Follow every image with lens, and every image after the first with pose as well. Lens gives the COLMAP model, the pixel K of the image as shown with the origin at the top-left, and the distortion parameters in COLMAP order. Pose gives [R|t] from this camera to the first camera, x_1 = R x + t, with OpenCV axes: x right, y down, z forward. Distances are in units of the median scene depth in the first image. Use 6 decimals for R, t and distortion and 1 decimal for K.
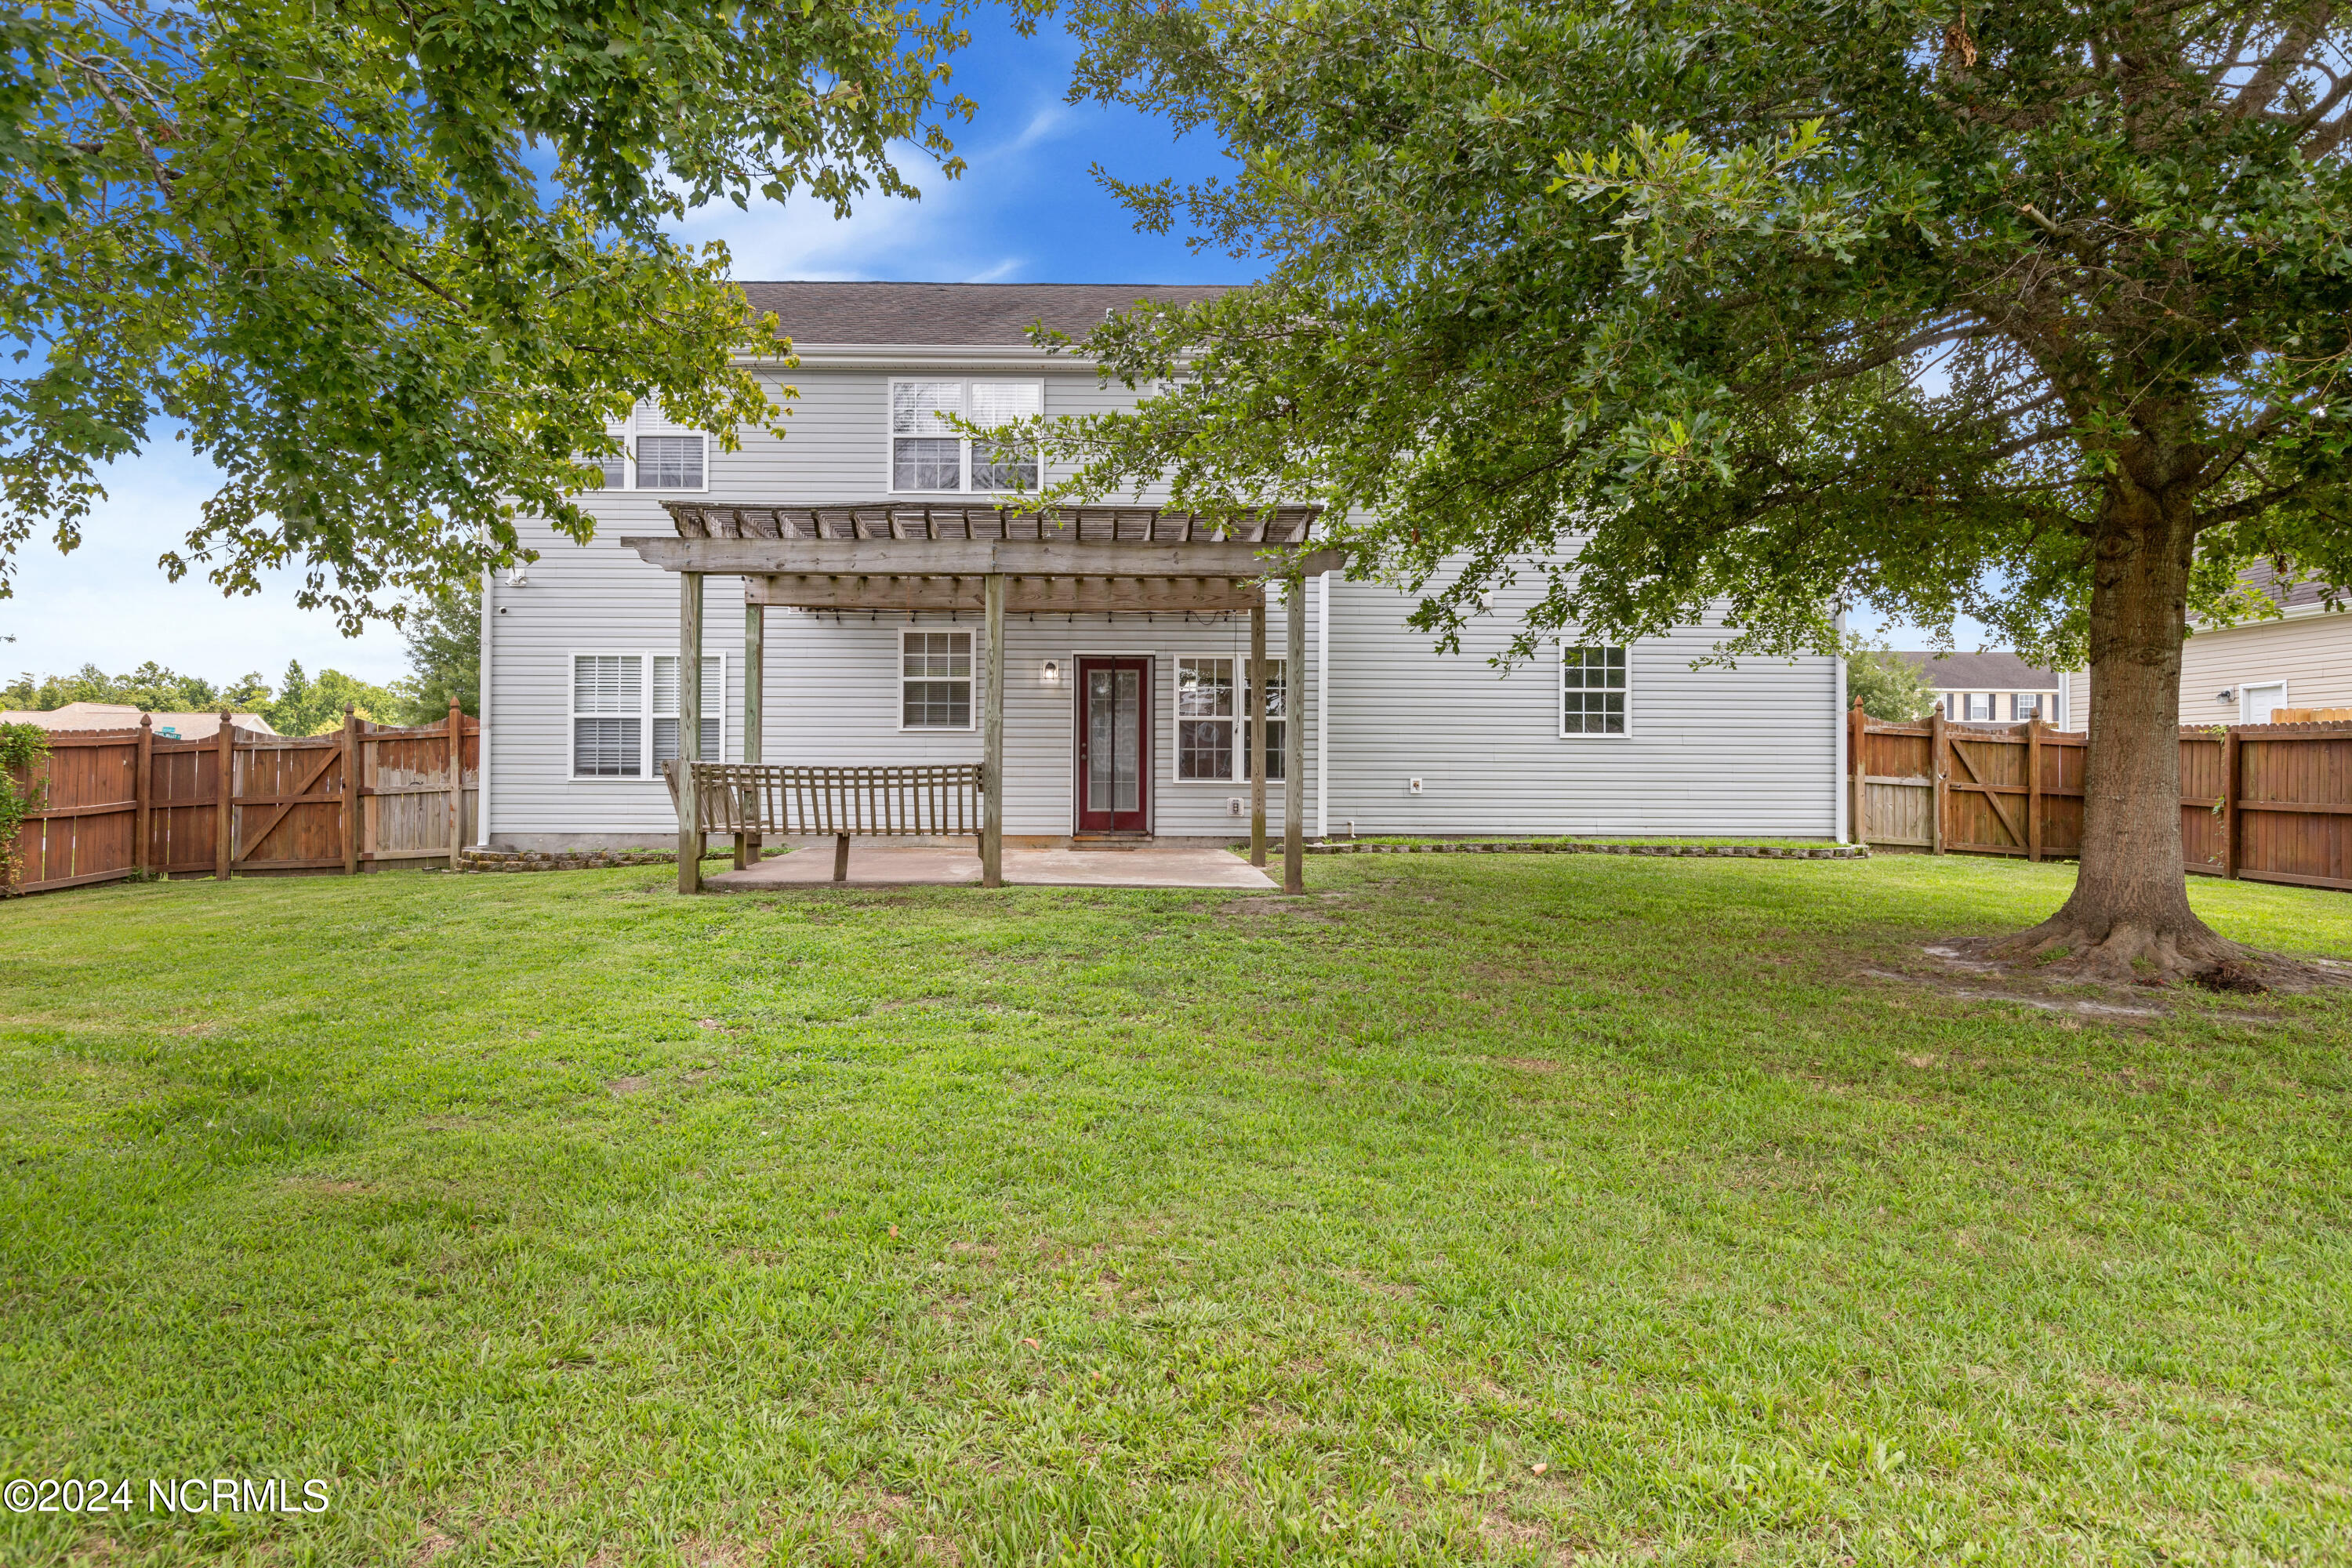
lens RADIAL K [[1510.6, 0, 1170.5], [0, 1510.6, 784.9], [0, 0, 1]] dist [0.000654, 0.000078]
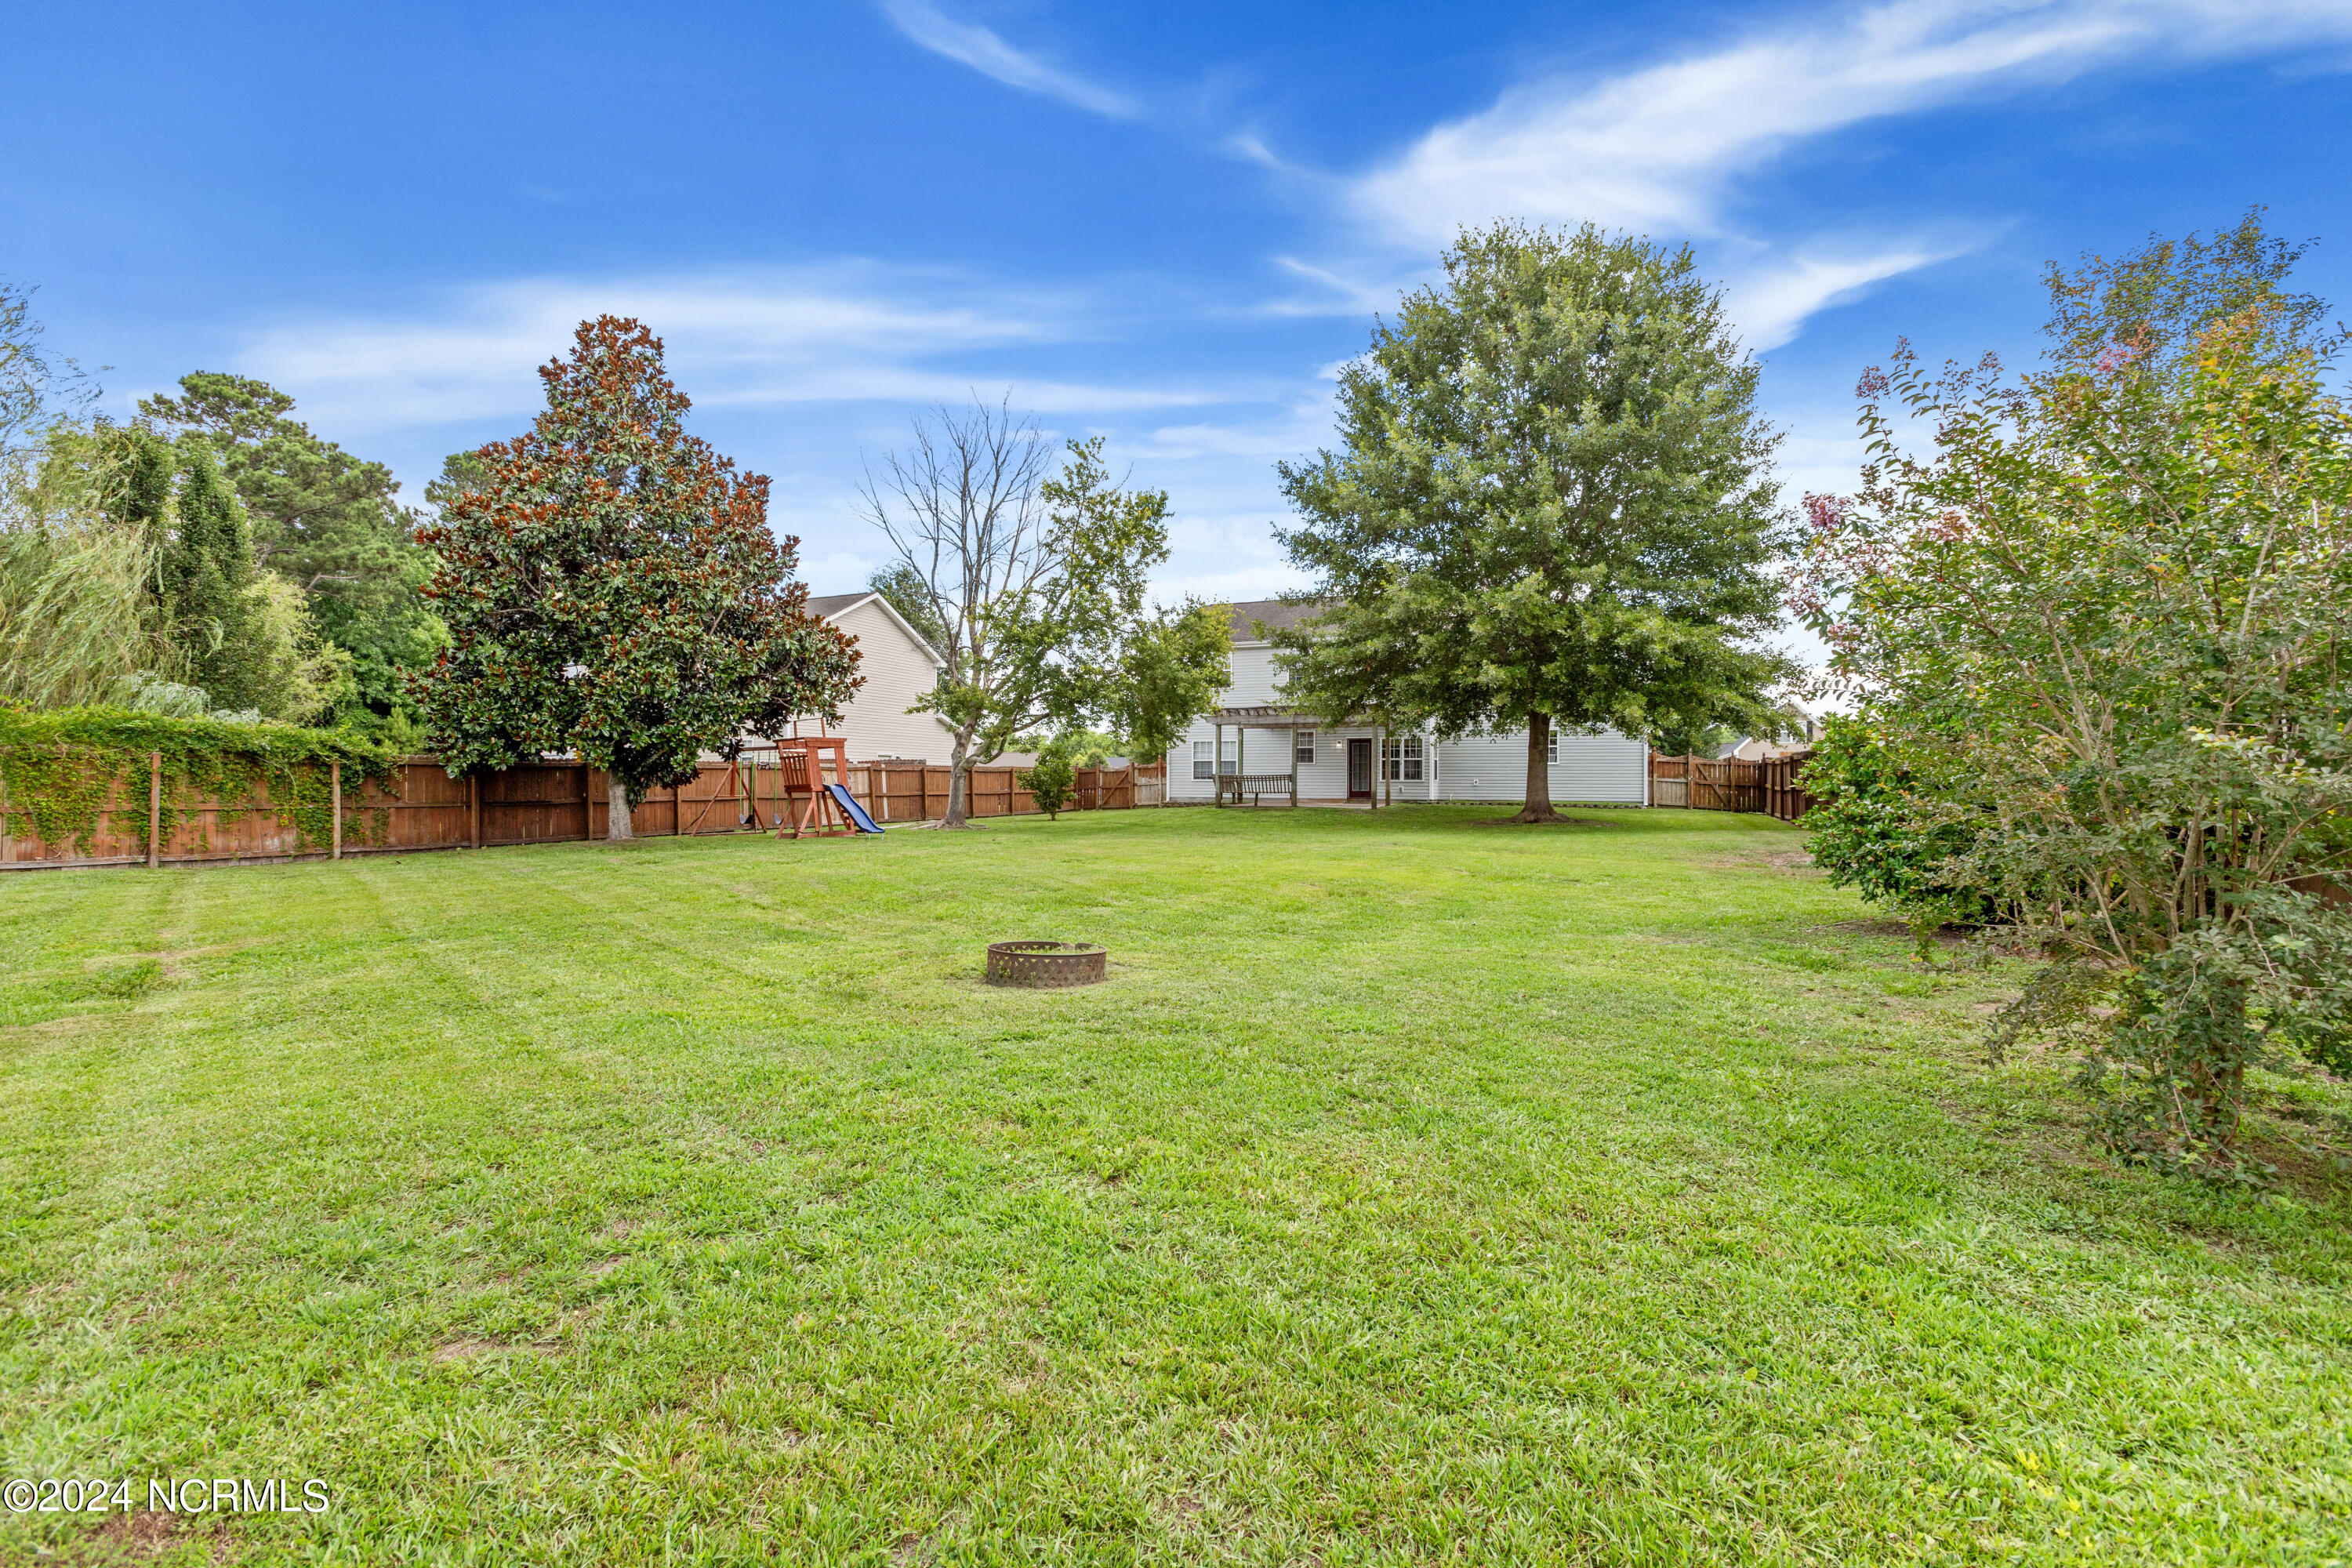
lens RADIAL K [[1070.2, 0, 1176.6], [0, 1070.2, 785.2], [0, 0, 1]] dist [0.000055, -0.000033]
pose [[0.913908, -0.000960, -0.405920, 0.498169], [-0.000963, 0.999989, -0.004533, 0.017012], [0.405920, 0.004534, 0.913897, -1.100751]]
